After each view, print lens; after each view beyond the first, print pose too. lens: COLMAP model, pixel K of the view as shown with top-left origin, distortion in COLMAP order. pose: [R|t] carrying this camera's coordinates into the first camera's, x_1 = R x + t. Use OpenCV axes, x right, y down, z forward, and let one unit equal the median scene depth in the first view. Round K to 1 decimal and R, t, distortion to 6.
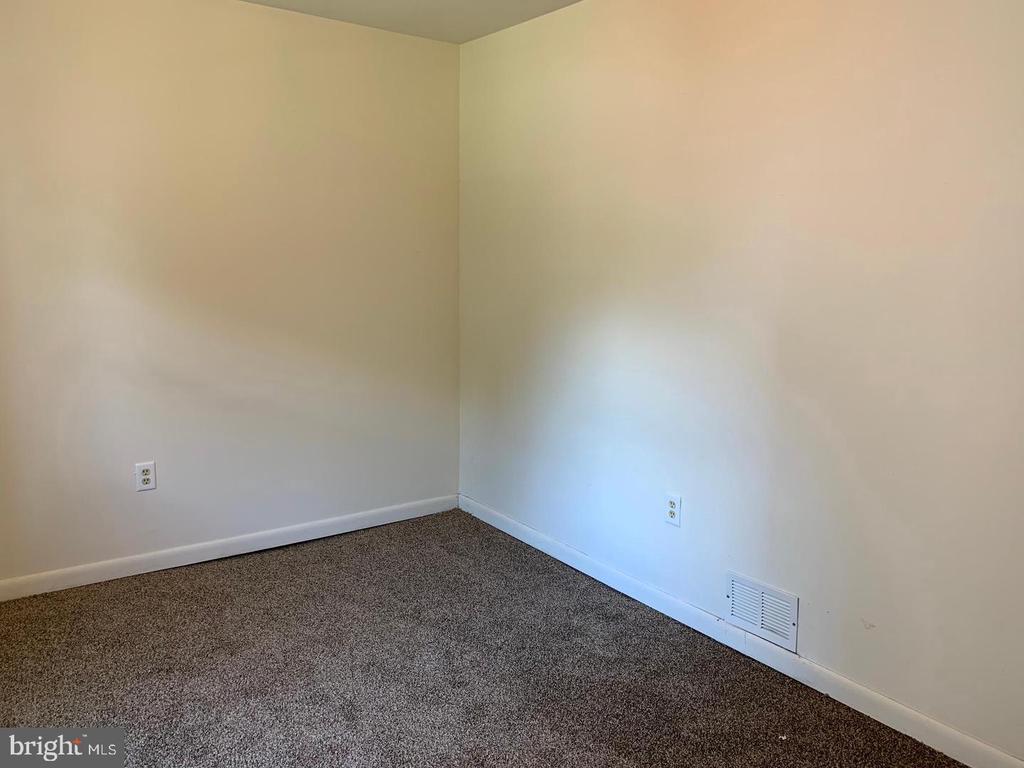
lens RADIAL K [[796.3, 0, 511.9], [0, 796.3, 384.9], [0, 0, 1]] dist [0.057949, -0.068820]
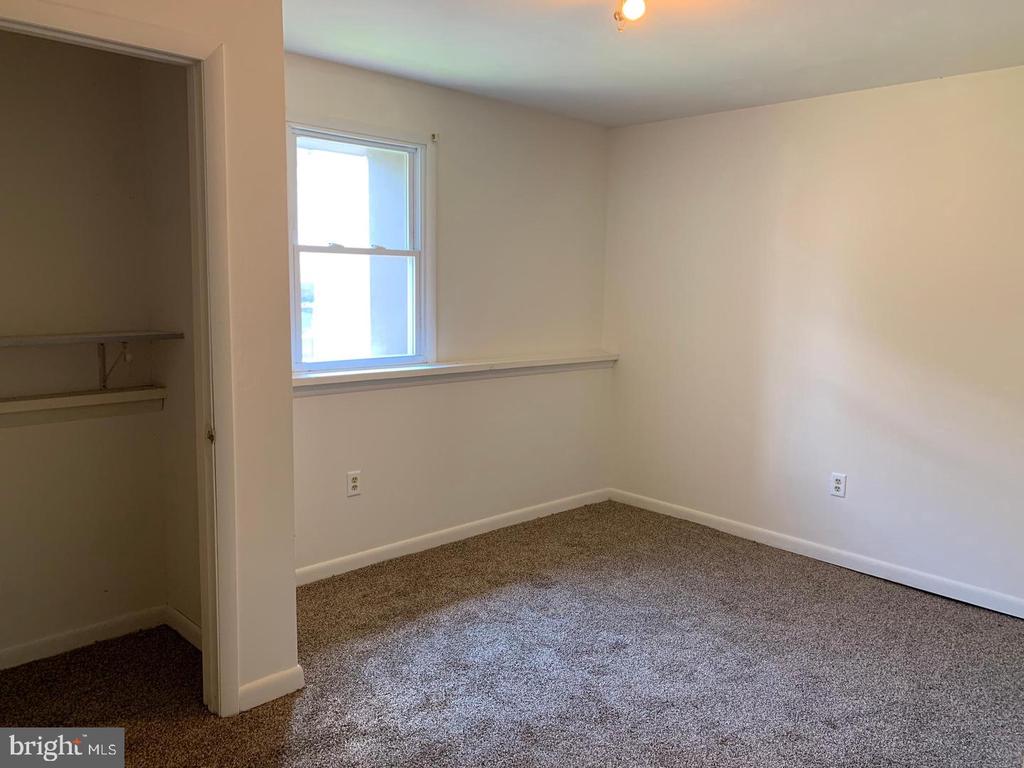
lens RADIAL K [[796.3, 0, 508.4], [0, 796.3, 389.8], [0, 0, 1]] dist [0.057949, -0.068820]
pose [[0.140655, 0.126720, -0.981916, 0.712151], [-0.190600, 0.976689, 0.098742, -0.057532], [0.971539, 0.173265, 0.161529, 0.309464]]
